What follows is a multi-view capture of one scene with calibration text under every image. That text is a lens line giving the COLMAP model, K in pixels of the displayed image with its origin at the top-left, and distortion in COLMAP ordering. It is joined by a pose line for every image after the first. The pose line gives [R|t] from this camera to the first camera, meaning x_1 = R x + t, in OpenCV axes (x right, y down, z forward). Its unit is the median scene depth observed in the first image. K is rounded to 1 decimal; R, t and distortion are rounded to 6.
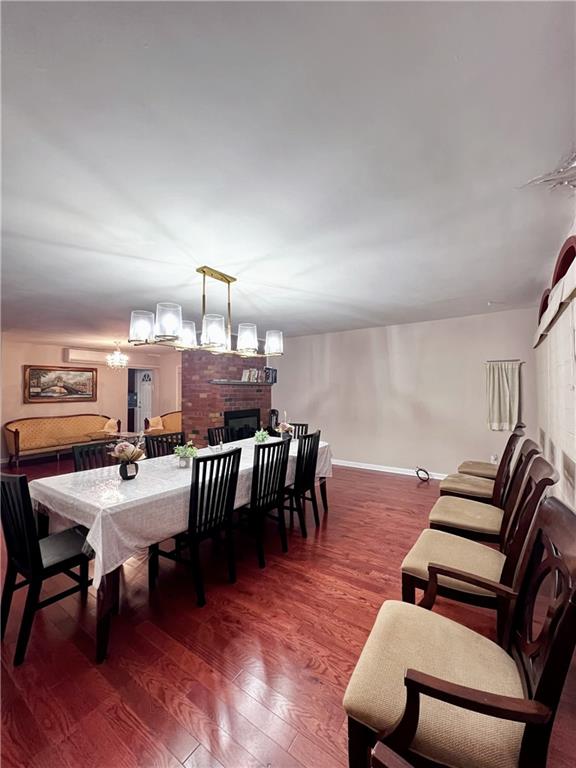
lens RADIAL K [[312.4, 0, 289.4], [0, 312.4, 382.2], [0, 0, 1]] dist [-0.001057, -0.000487]
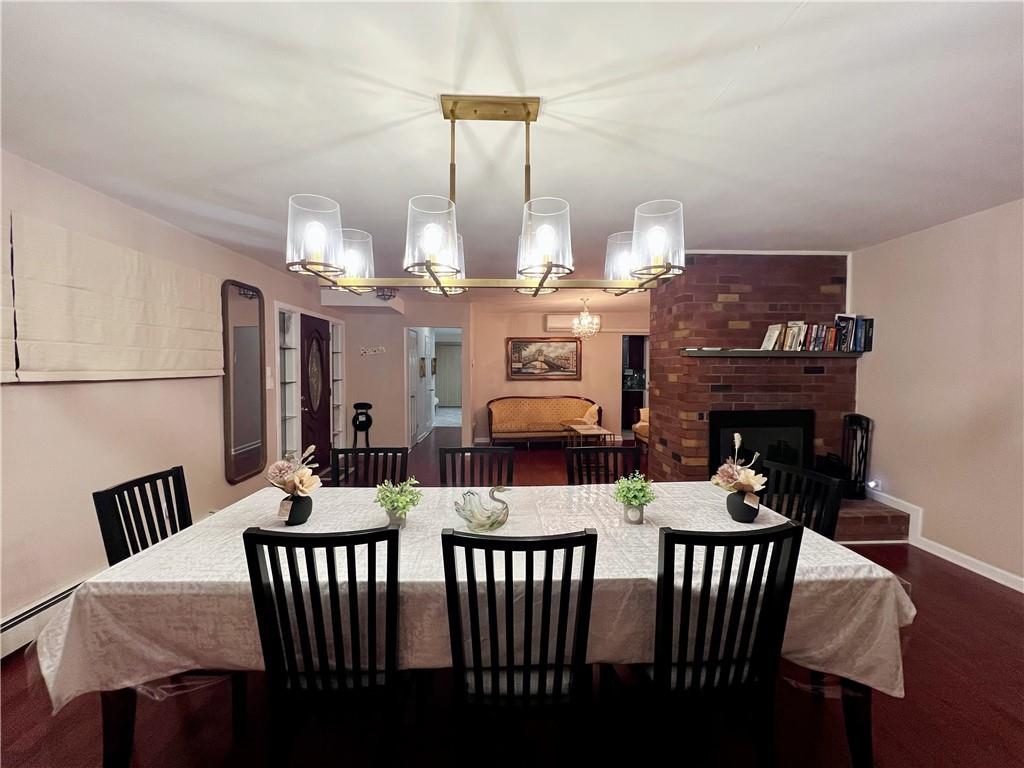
lens RADIAL K [[416.5, 0, 506.6], [0, 416.5, 381.2], [0, 0, 1]] dist [-0.001057, -0.000487]
pose [[0.600870, 0.035531, -0.798556, 0.203655], [0.017789, 0.998170, 0.057797, 0.001836], [0.799149, -0.048934, 0.599139, 0.511783]]
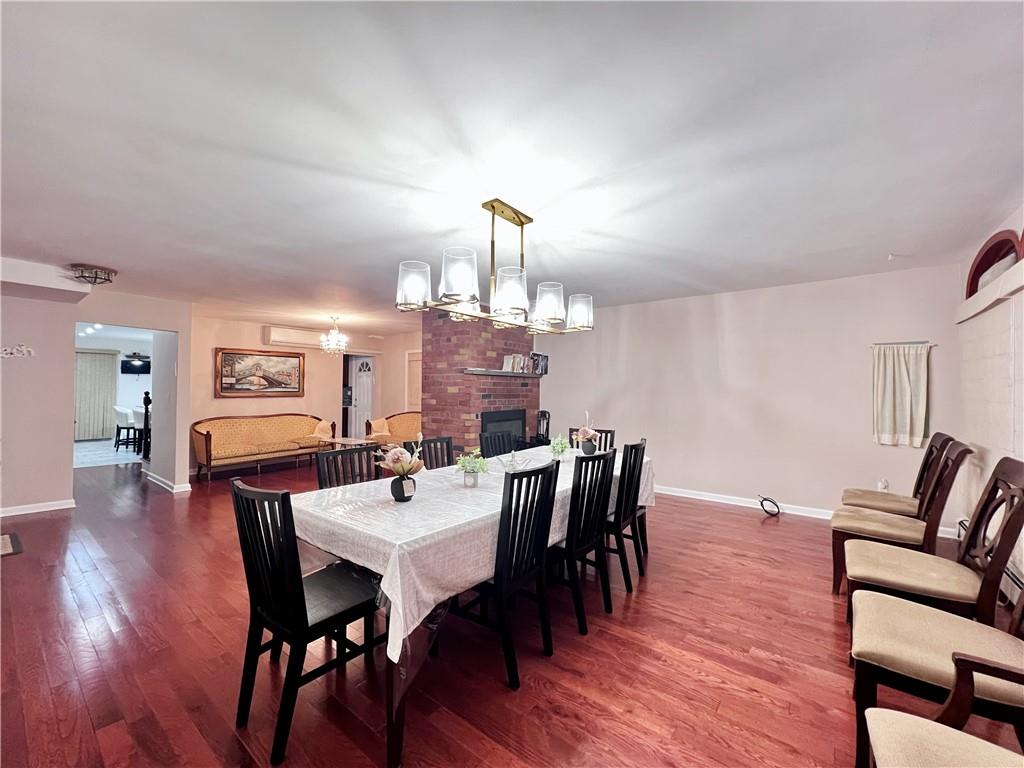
lens RADIAL K [[416.5, 0, 508.3], [0, 416.5, 382.6], [0, 0, 1]] dist [-0.001057, -0.000487]
pose [[0.998076, 0.011718, -0.060881, -0.133968], [-0.010975, 0.999861, 0.012520, 0.018637], [0.061019, -0.011828, 0.998067, 0.051815]]
